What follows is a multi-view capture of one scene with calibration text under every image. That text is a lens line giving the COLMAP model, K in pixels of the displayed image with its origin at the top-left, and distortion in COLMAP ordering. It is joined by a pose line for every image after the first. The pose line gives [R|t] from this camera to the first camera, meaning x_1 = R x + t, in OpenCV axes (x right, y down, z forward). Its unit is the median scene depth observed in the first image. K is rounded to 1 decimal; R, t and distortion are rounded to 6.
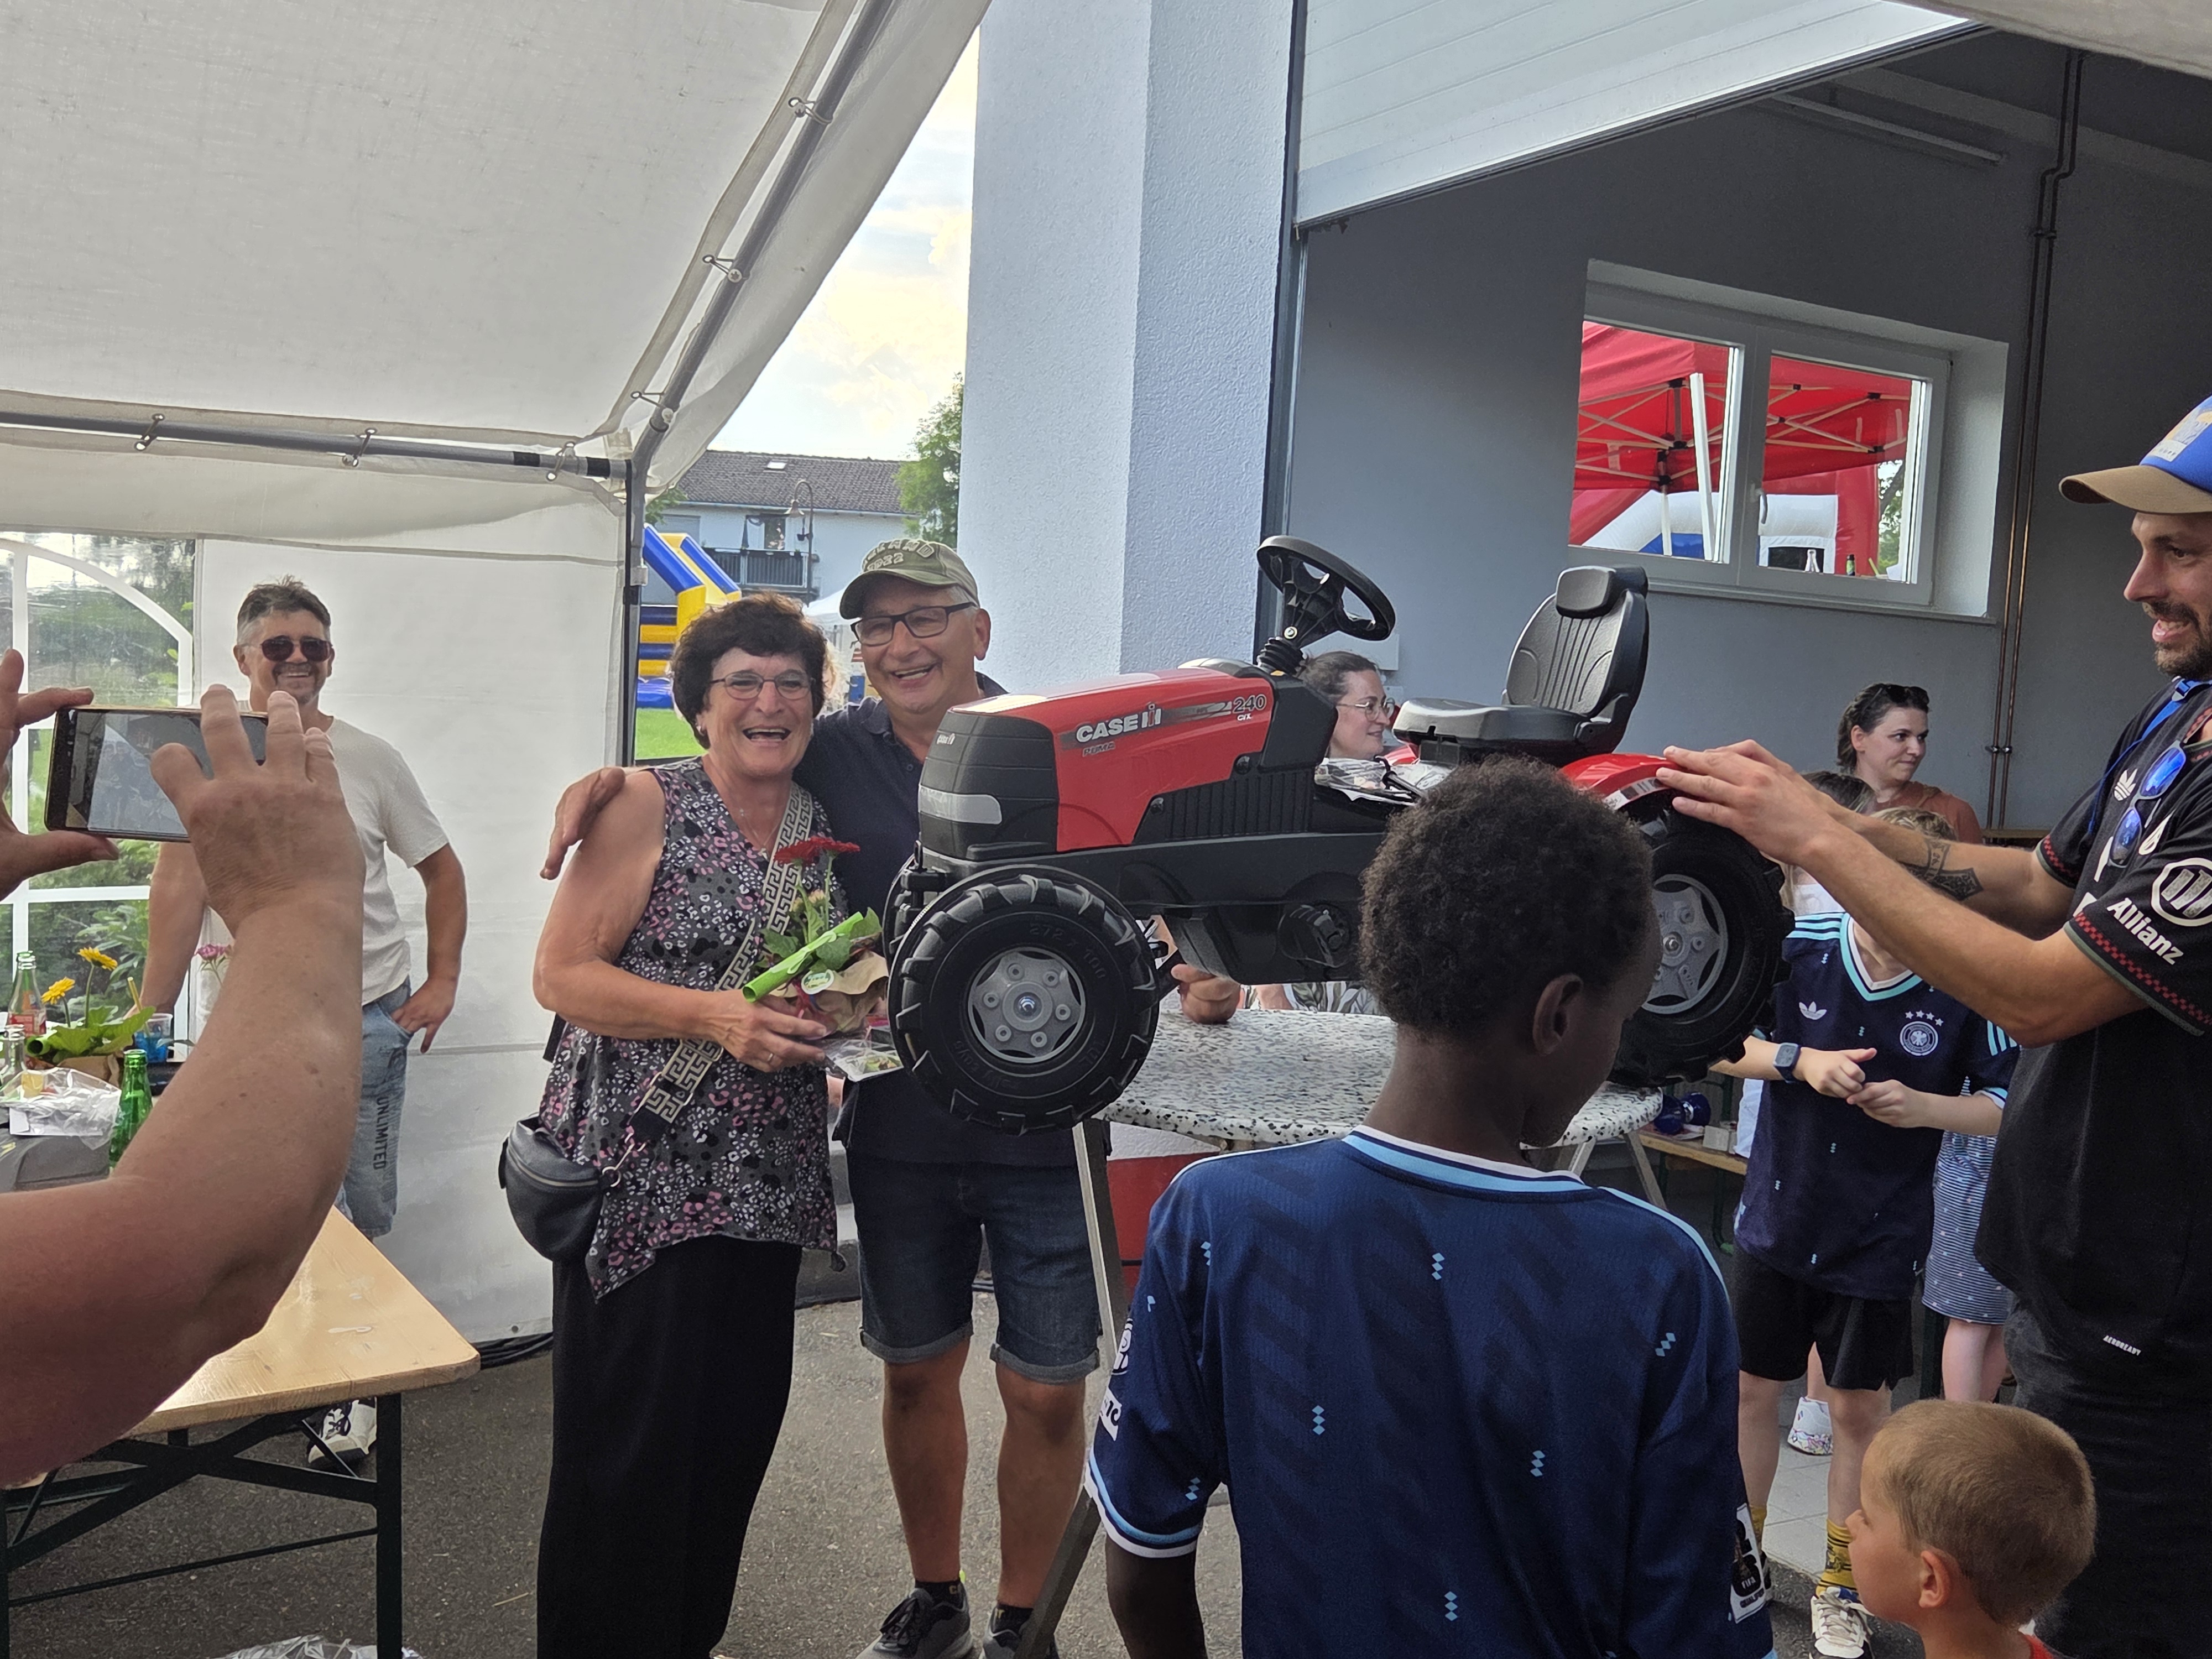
lens RADIAL K [[2099.7, 0, 1106.0], [0, 2099.7, 829.5], [0, 0, 1]] dist [0.055042, -0.012379]
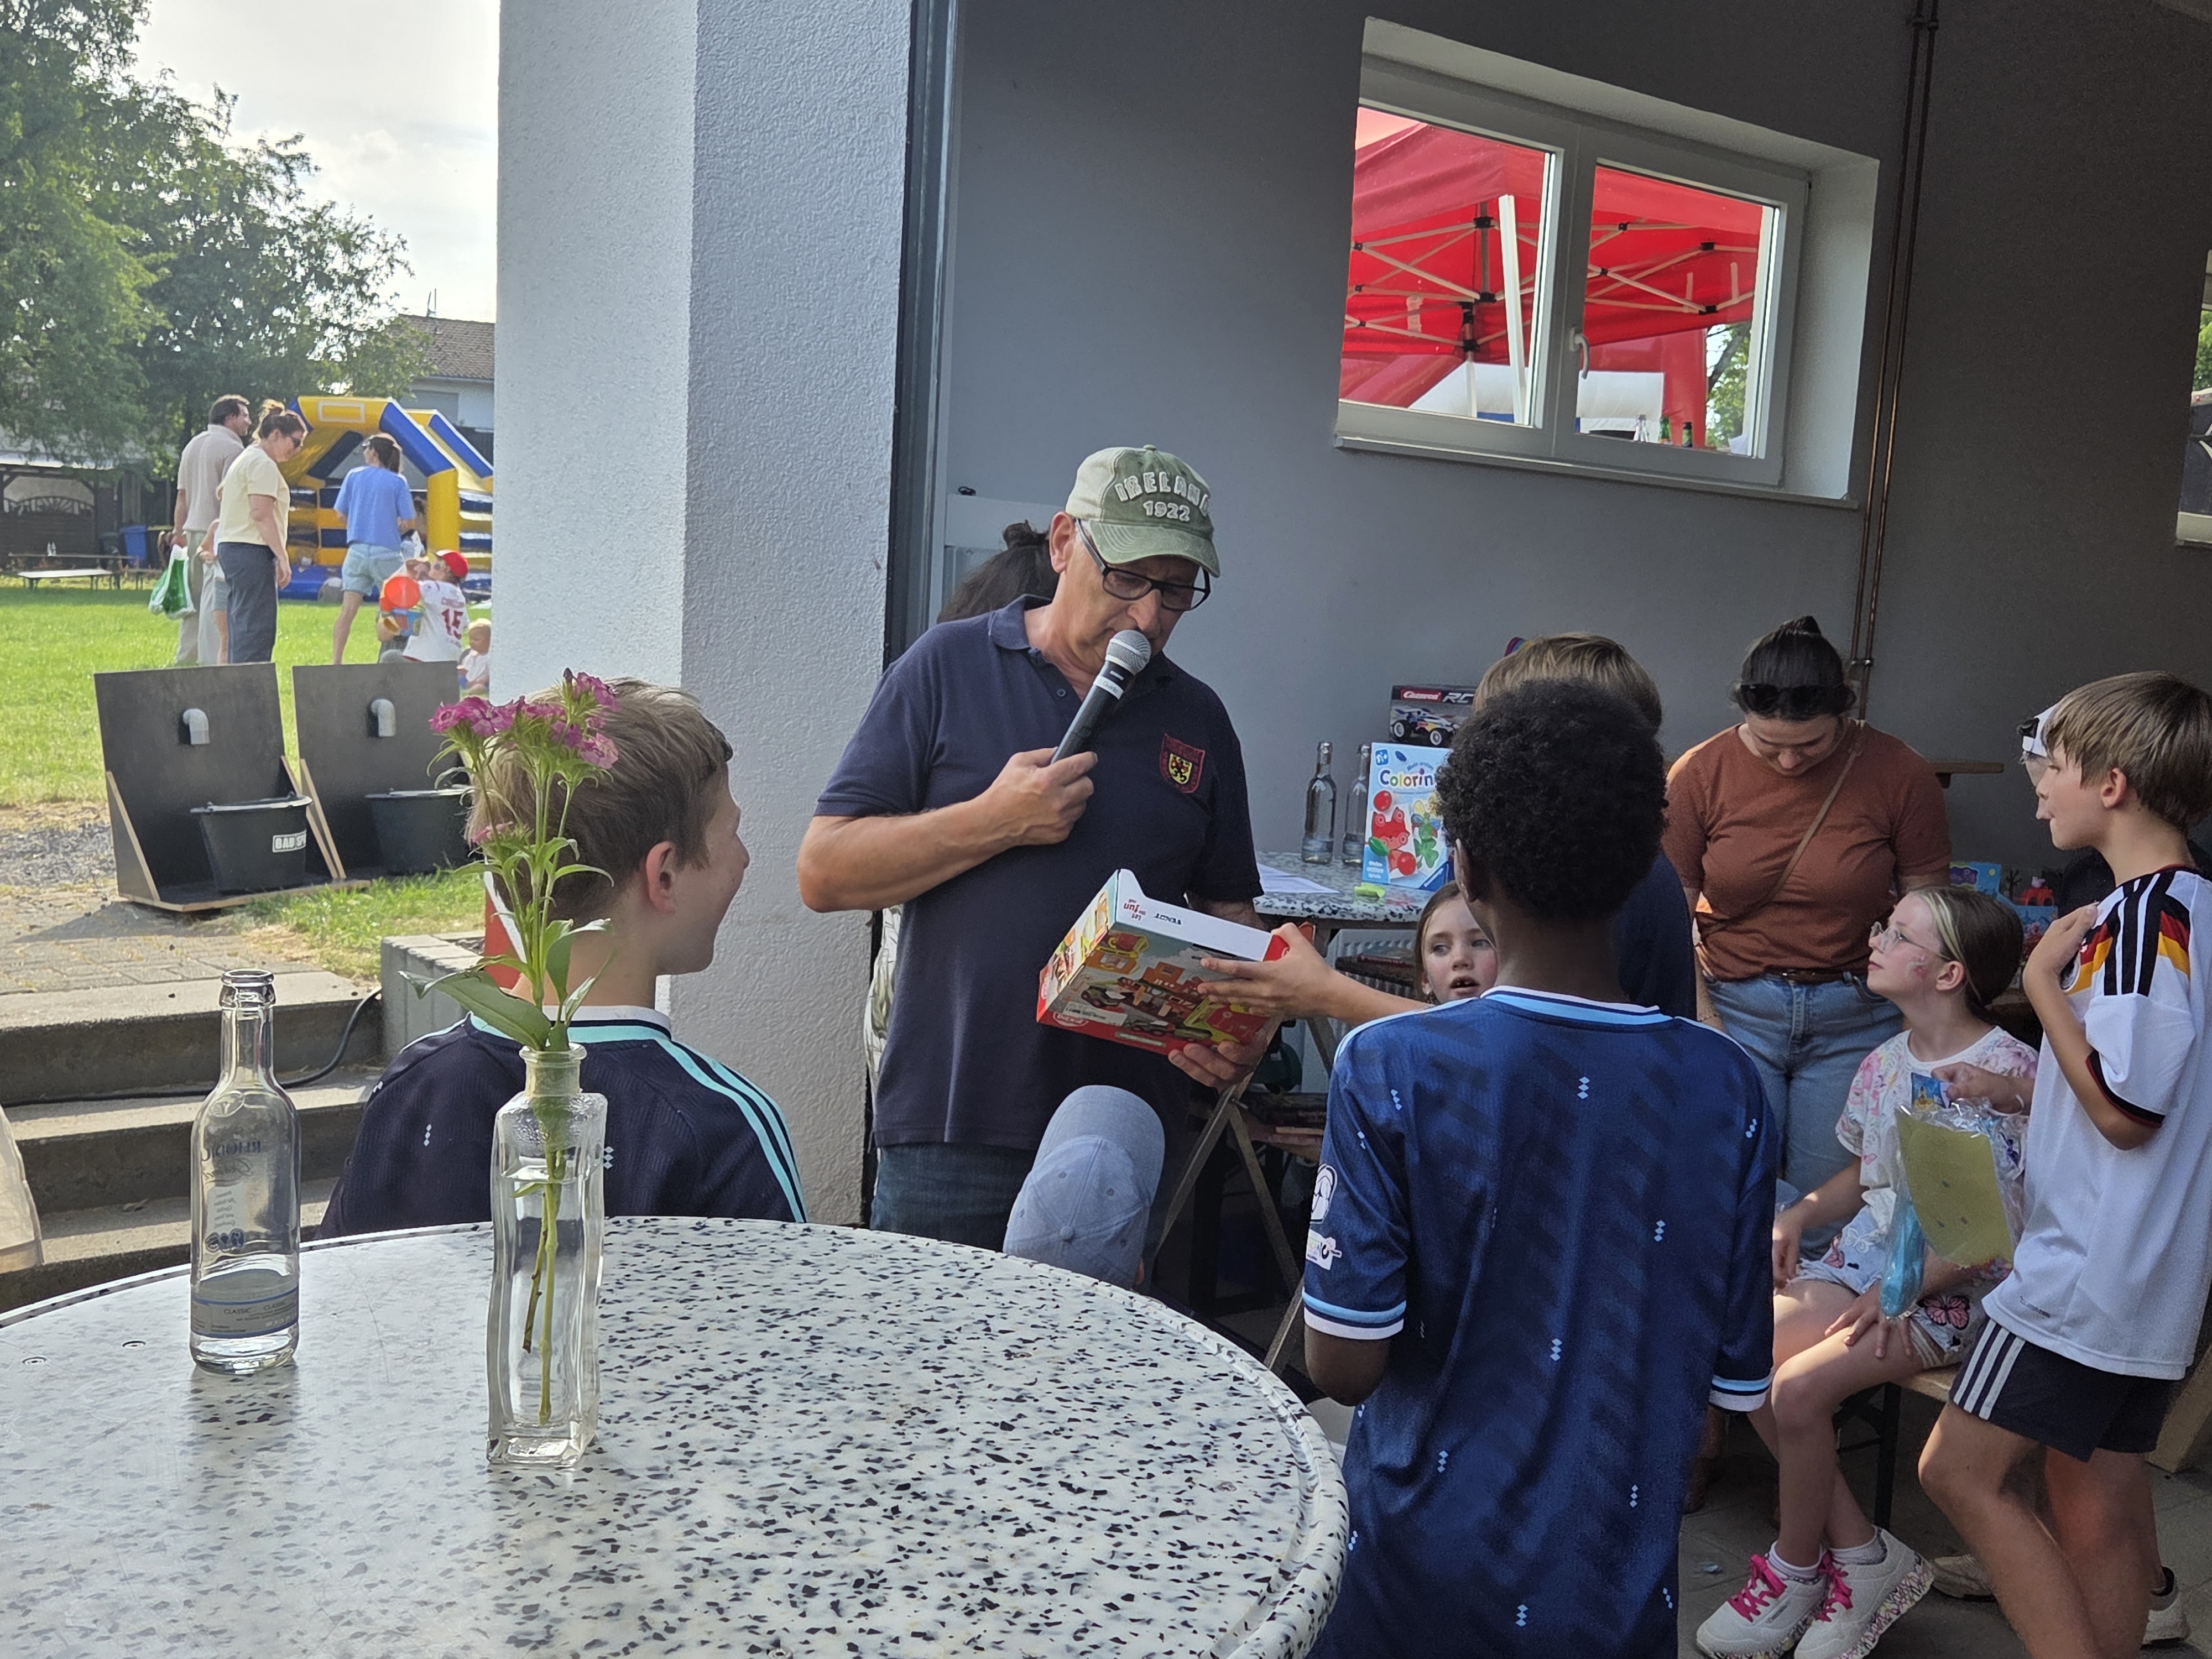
lens RADIAL K [[2099.7, 0, 1106.0], [0, 2099.7, 829.5], [0, 0, 1]] dist [0.055042, -0.012379]
pose [[0.996485, -0.004288, 0.083661, 0.060646], [0.000173, 0.998792, 0.049133, -0.013137], [-0.083771, -0.048946, 0.995282, 0.202937]]
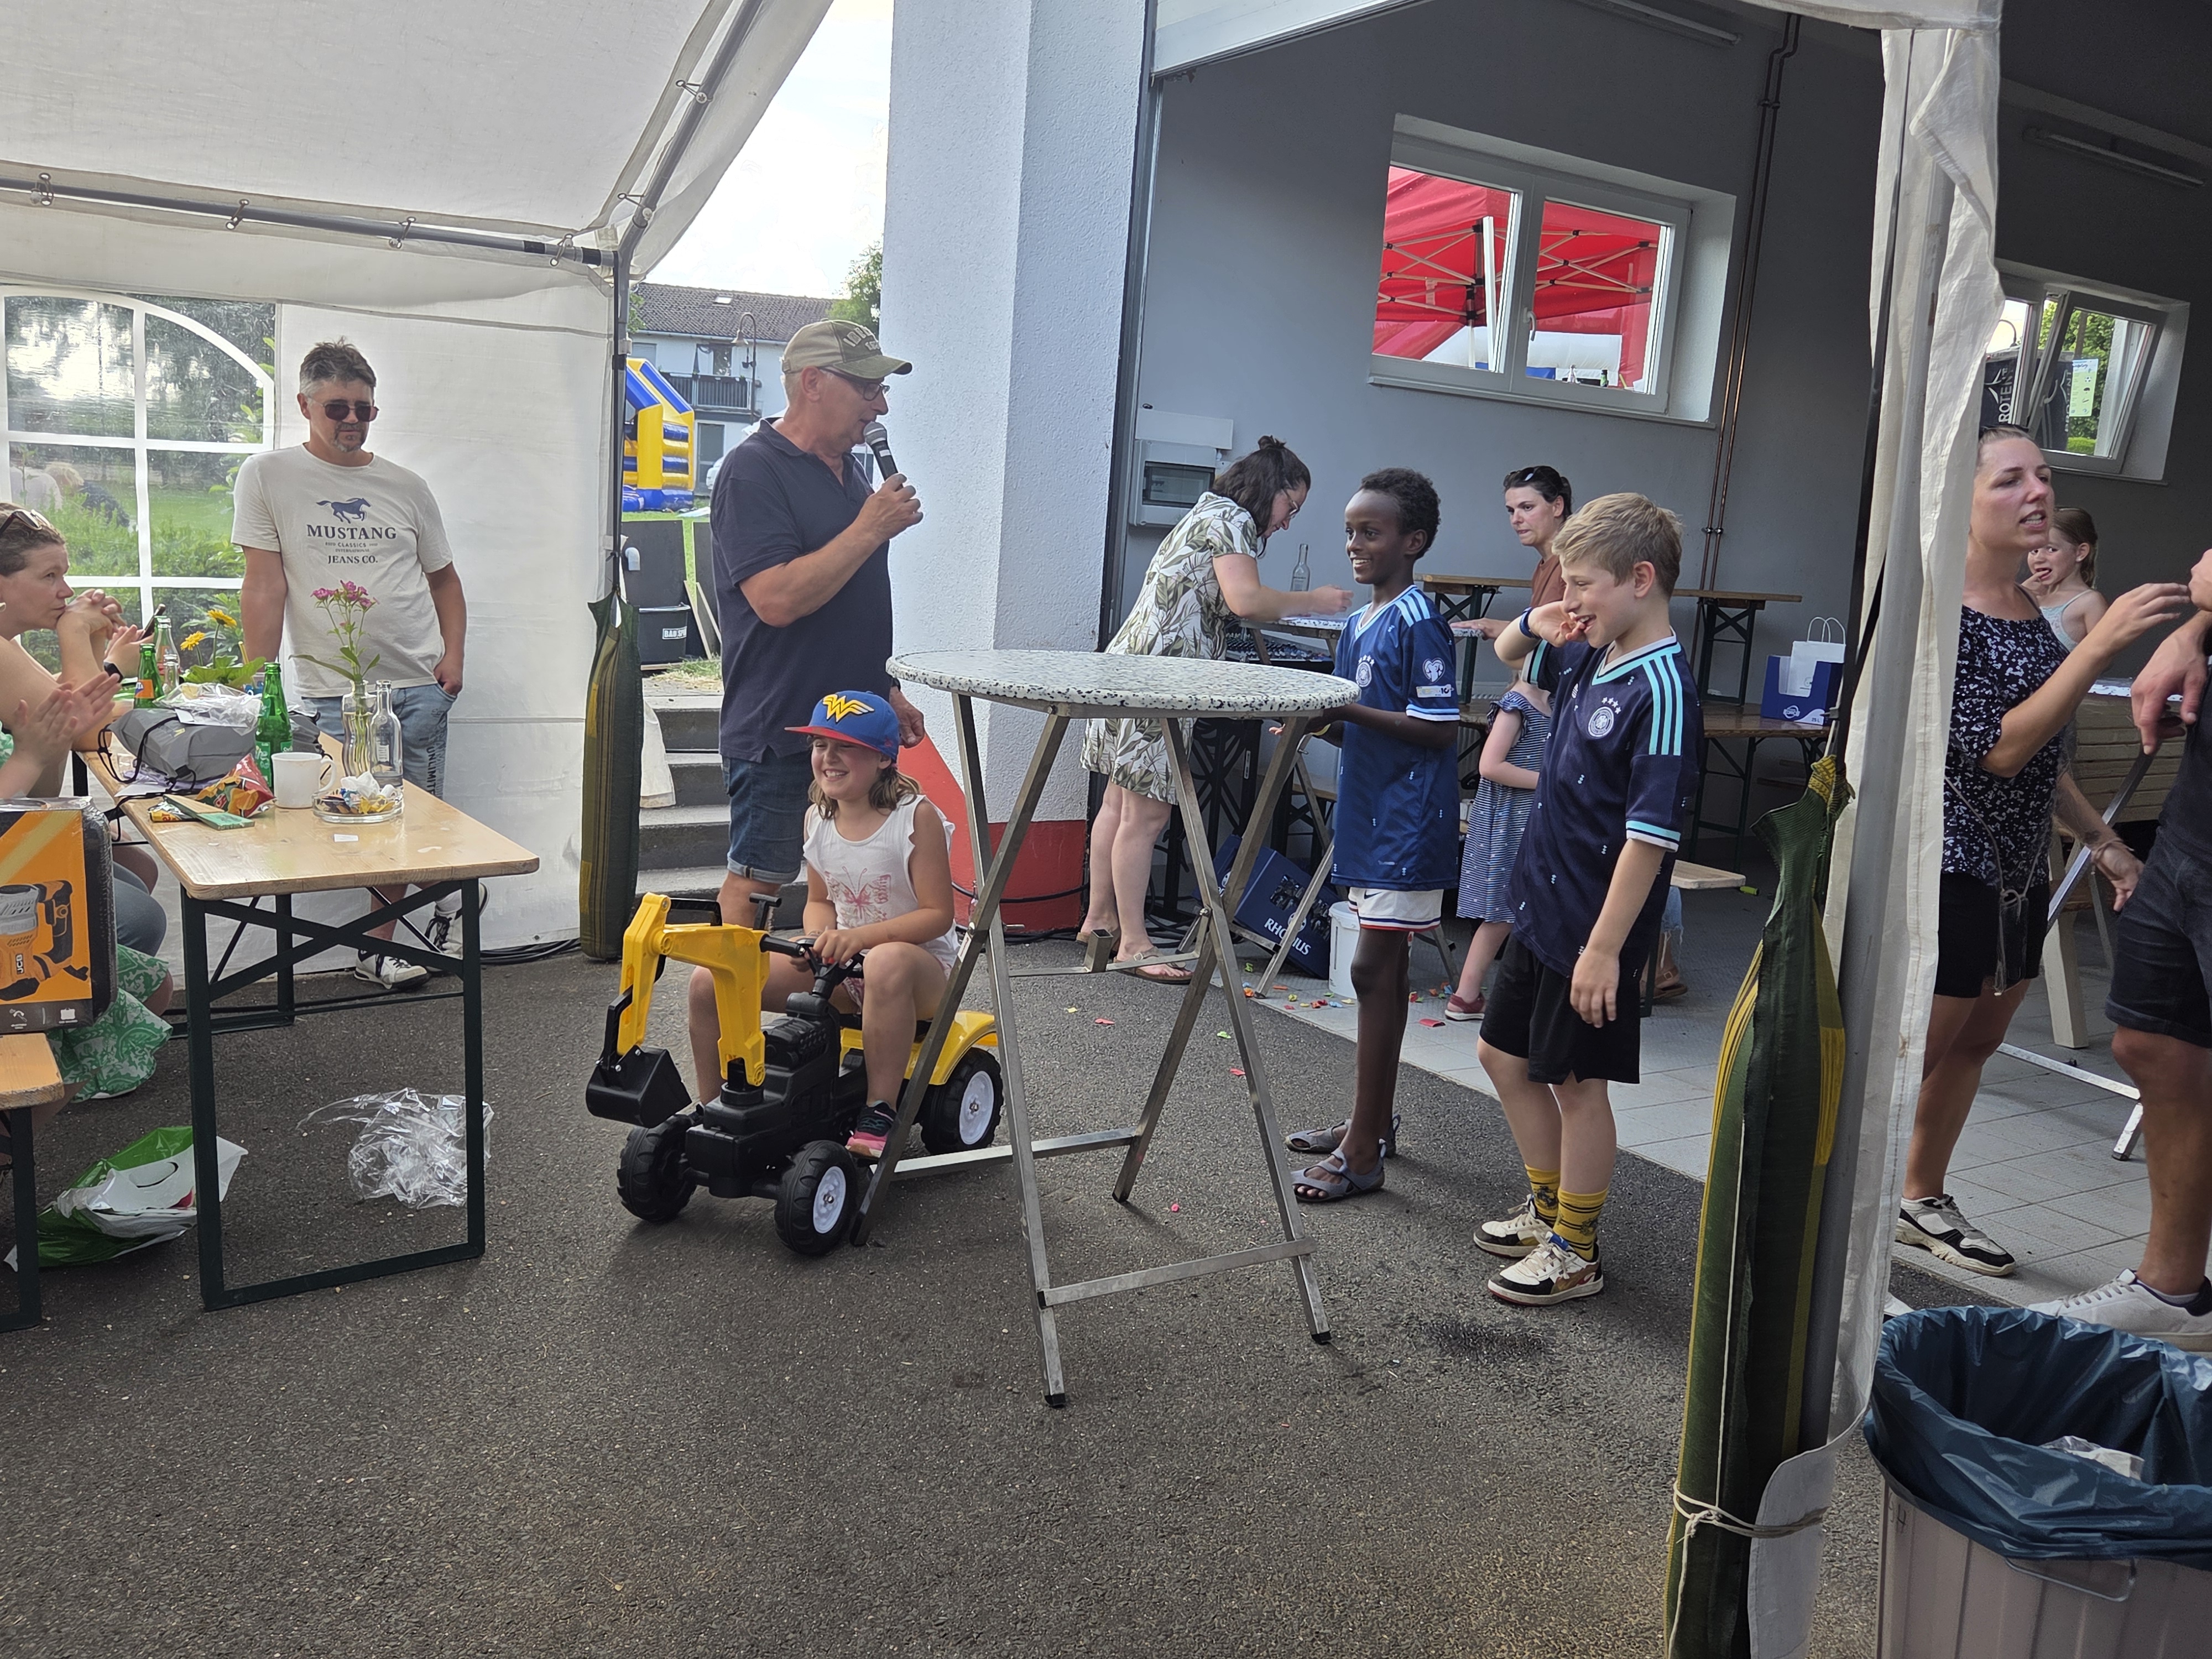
lens RADIAL K [[1811.6, 0, 1066.7], [0, 1811.6, 816.1], [0, 0, 1]] dist [0.045744, -0.011060]
pose [[0.999412, 0.012629, 0.031874, 0.007612], [-0.015687, 0.995102, 0.097599, 0.031058], [-0.030485, -0.098042, 0.994715, -0.077183]]
